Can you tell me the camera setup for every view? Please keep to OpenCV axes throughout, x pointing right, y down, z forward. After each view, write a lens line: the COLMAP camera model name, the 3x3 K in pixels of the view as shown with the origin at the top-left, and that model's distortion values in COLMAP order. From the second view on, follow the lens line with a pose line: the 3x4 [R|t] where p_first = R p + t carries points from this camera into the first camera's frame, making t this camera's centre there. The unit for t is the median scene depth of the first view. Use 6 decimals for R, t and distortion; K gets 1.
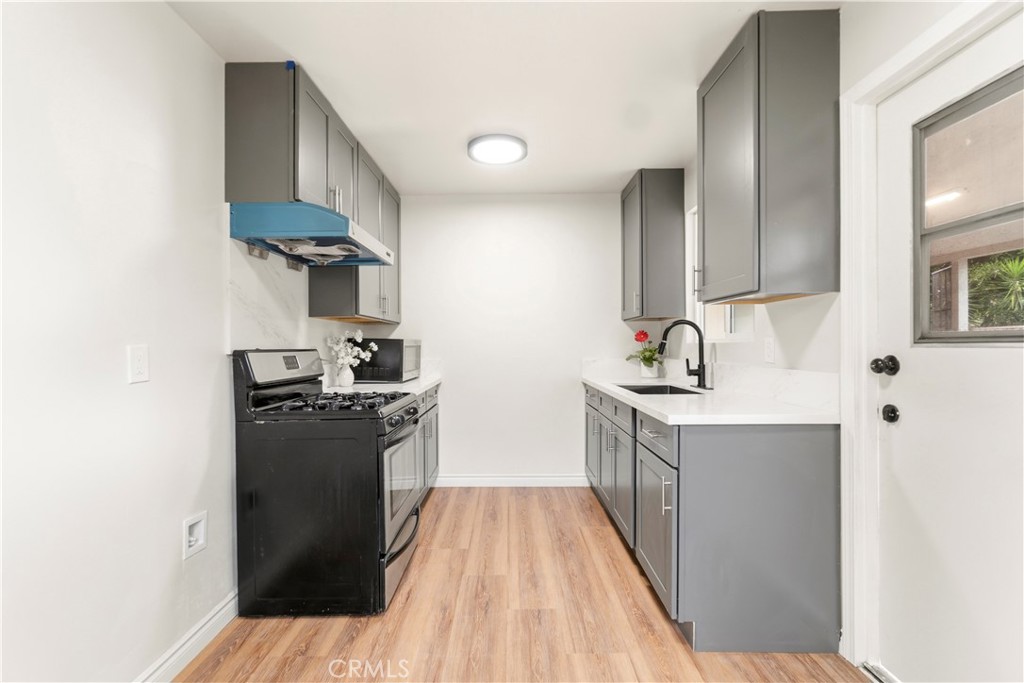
lens RADIAL K [[448.7, 0, 512.2], [0, 448.7, 346.4], [0, 0, 1]] dist [-0.010355, 0.001280]
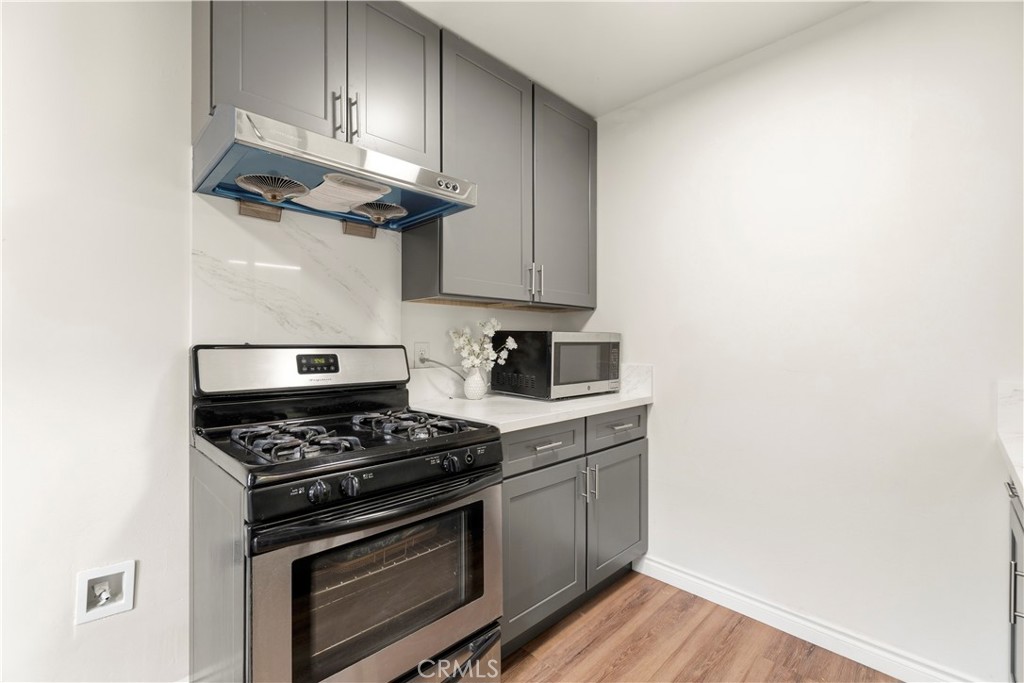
lens RADIAL K [[448.7, 0, 485.2], [0, 448.7, 342.8], [0, 0, 1]] dist [-0.010355, 0.001280]
pose [[0.696146, 0.004448, -0.717886, 0.170558], [-0.006441, 0.999979, -0.000049, 0.001048], [0.717871, 0.004658, 0.696161, 0.609525]]
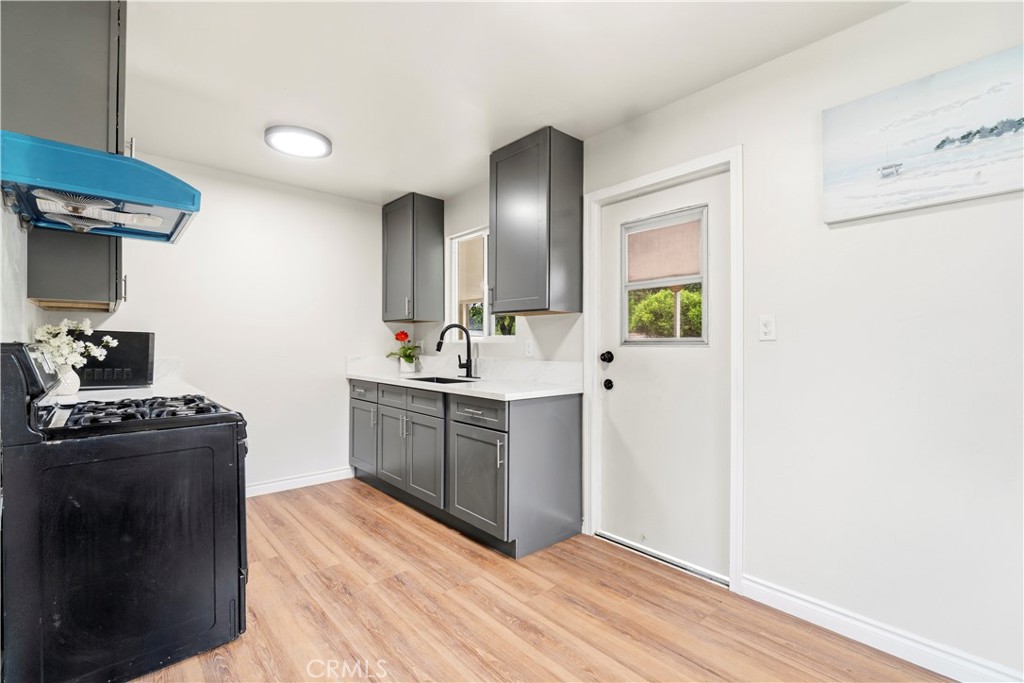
lens RADIAL K [[448.7, 0, 494.4], [0, 448.7, 342.0], [0, 0, 1]] dist [-0.010355, 0.001280]
pose [[0.747532, 0.015837, 0.664037, -0.388219], [-0.009431, 0.999868, -0.013230, 0.006724], [-0.664159, 0.003628, 0.747583, -0.013512]]
